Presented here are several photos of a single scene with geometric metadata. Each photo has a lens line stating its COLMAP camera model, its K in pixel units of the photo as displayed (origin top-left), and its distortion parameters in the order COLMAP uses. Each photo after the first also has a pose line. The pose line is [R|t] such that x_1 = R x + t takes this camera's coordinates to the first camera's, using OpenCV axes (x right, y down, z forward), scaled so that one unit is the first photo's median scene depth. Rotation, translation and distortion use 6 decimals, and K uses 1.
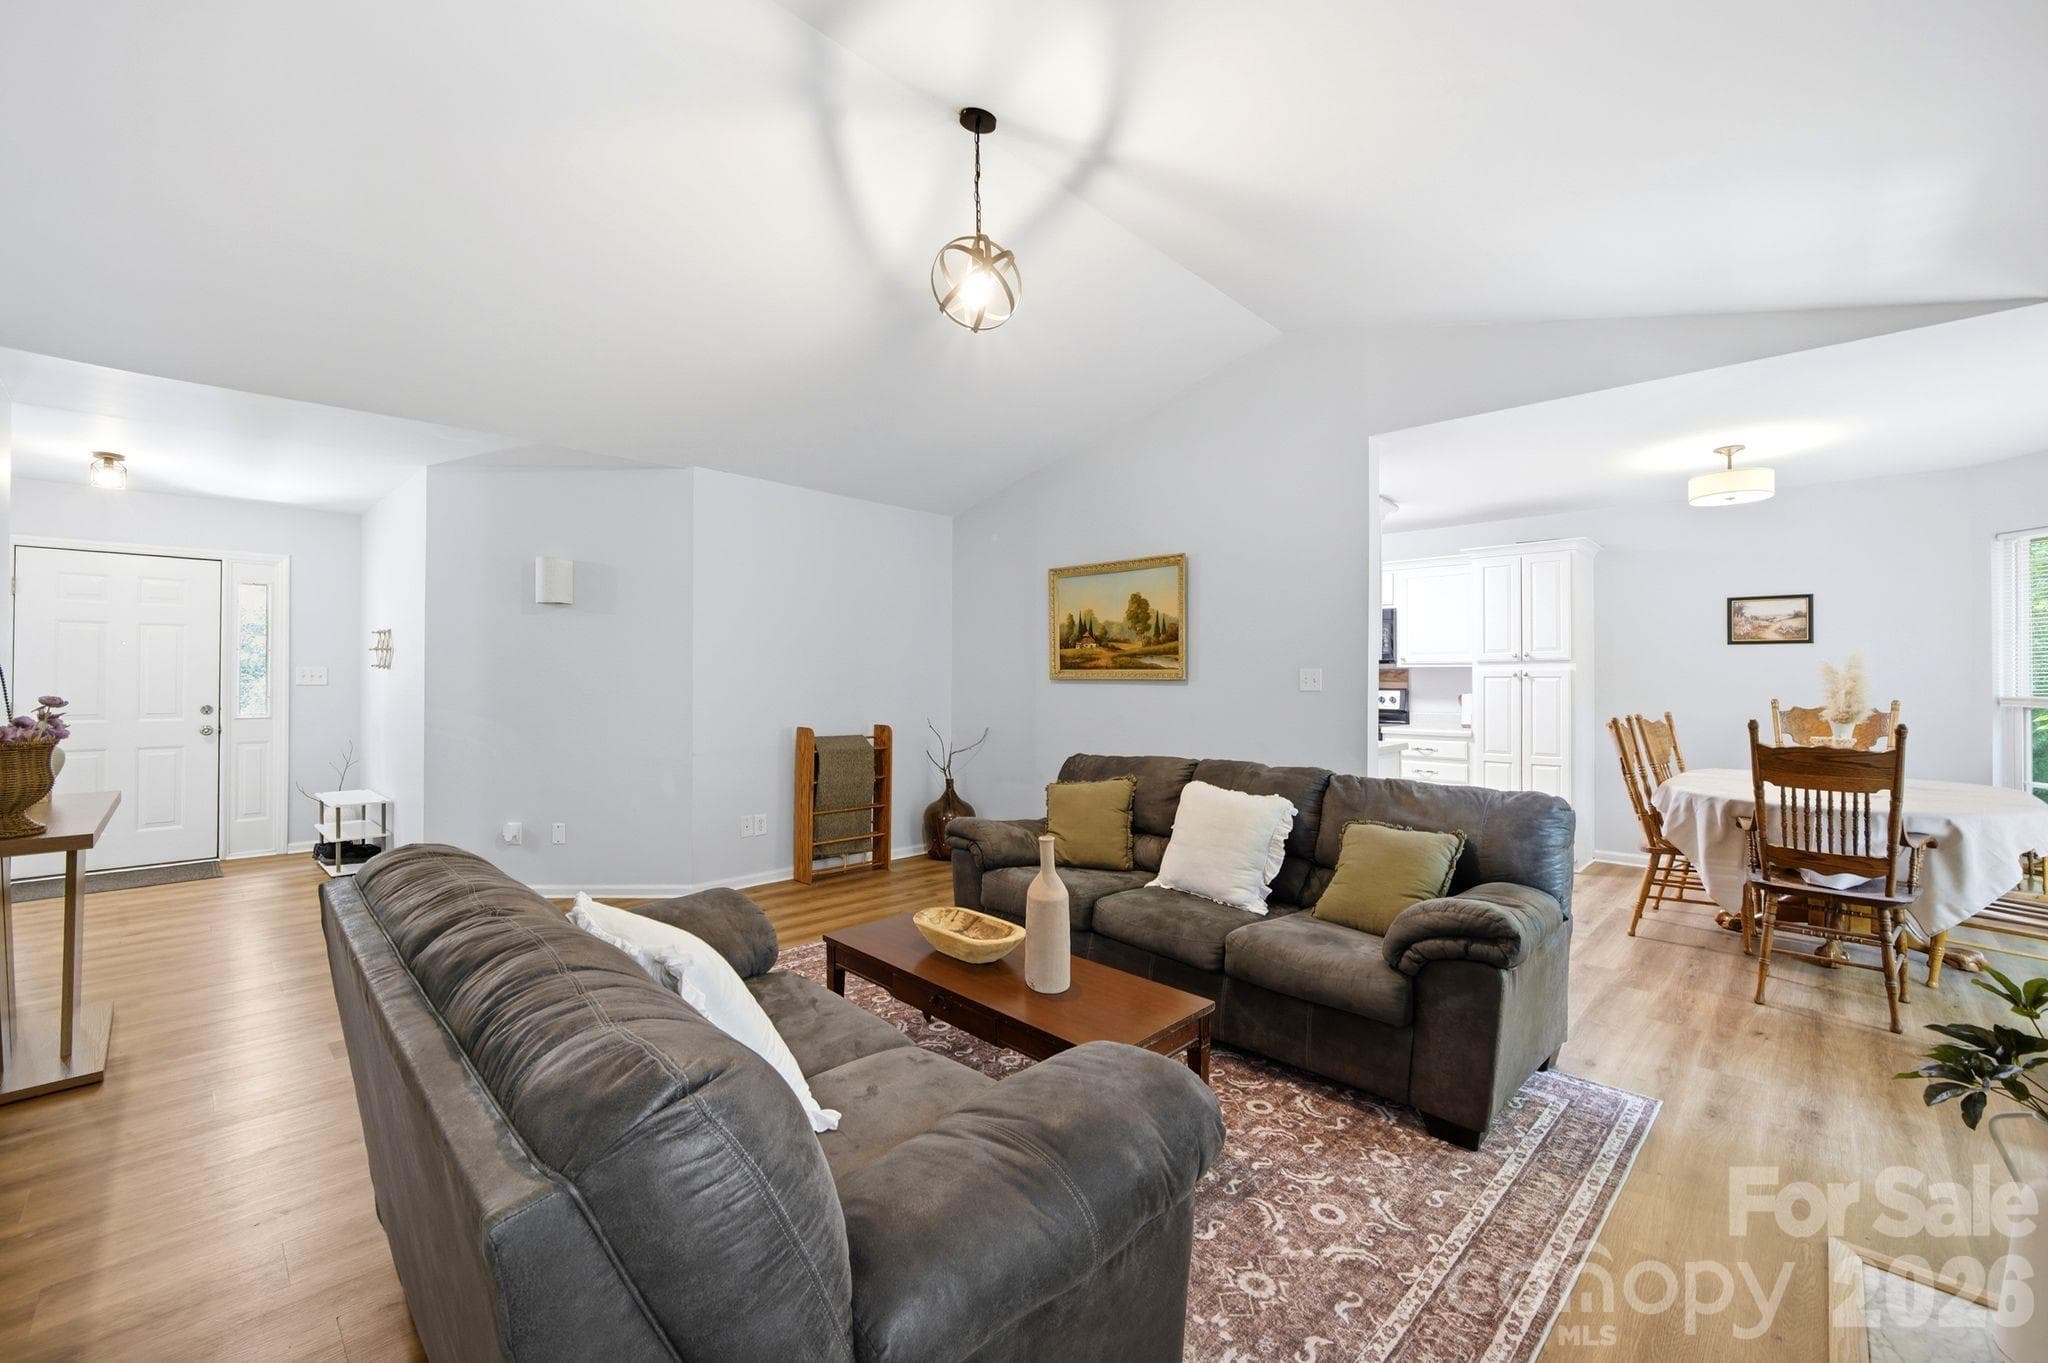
lens RADIAL K [[834.8, 0, 1005.8], [0, 834.8, 681.8], [0, 0, 1]] dist [-0.007563, 0.001387]
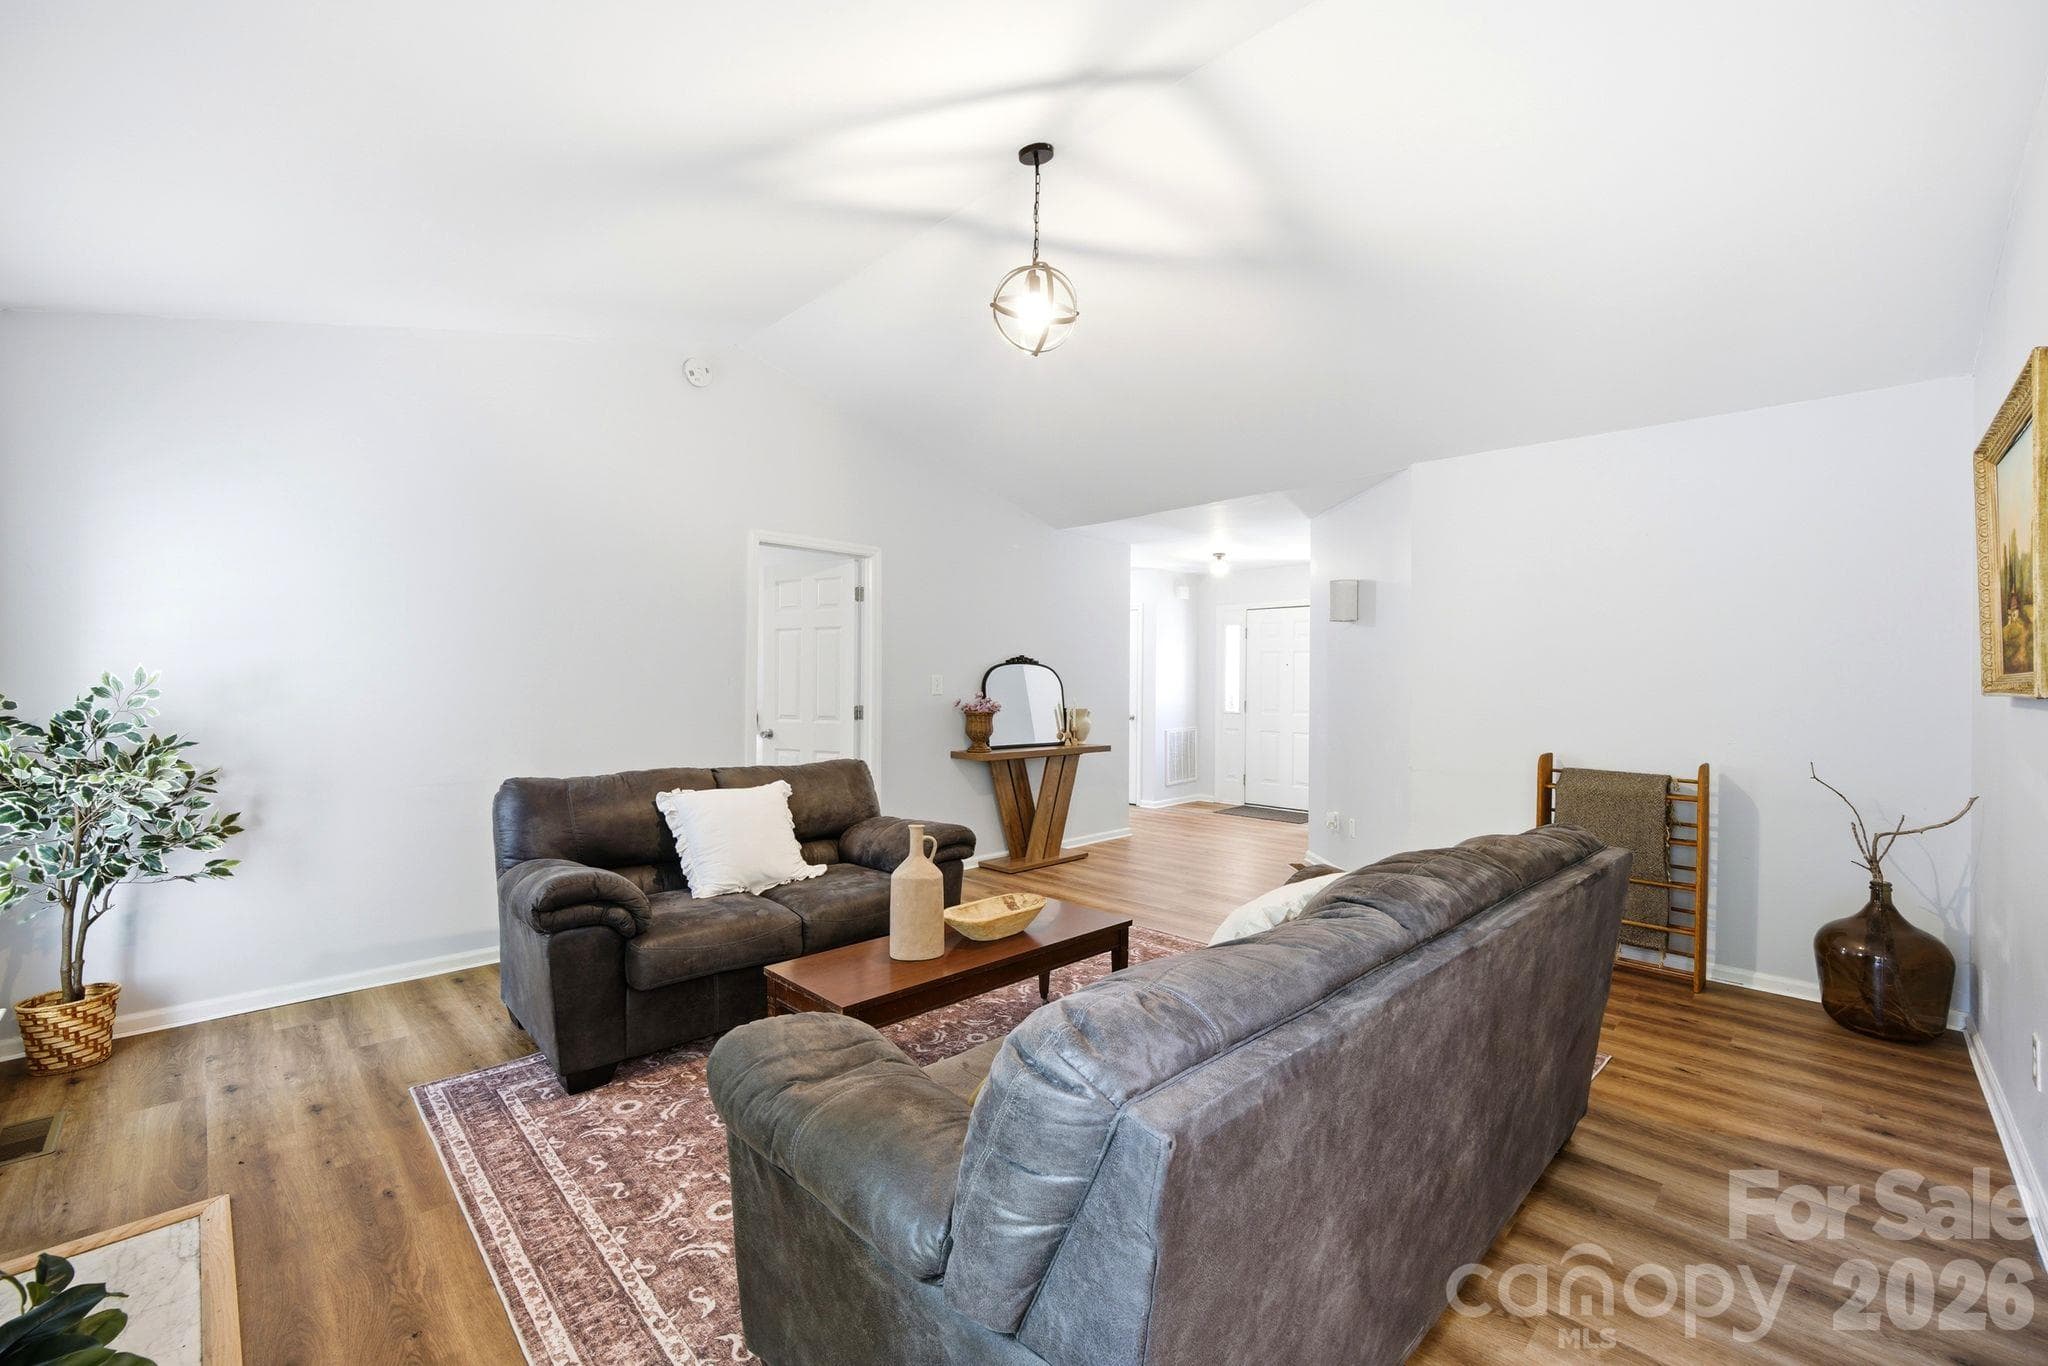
lens RADIAL K [[834.8, 0, 1010.0], [0, 834.8, 679.2], [0, 0, 1]] dist [-0.007563, 0.001387]
pose [[-0.012210, -0.005329, -0.999911, 0.737767], [-0.012866, 0.999904, -0.005172, -0.003703], [0.999843, 0.012802, -0.012277, 0.712557]]
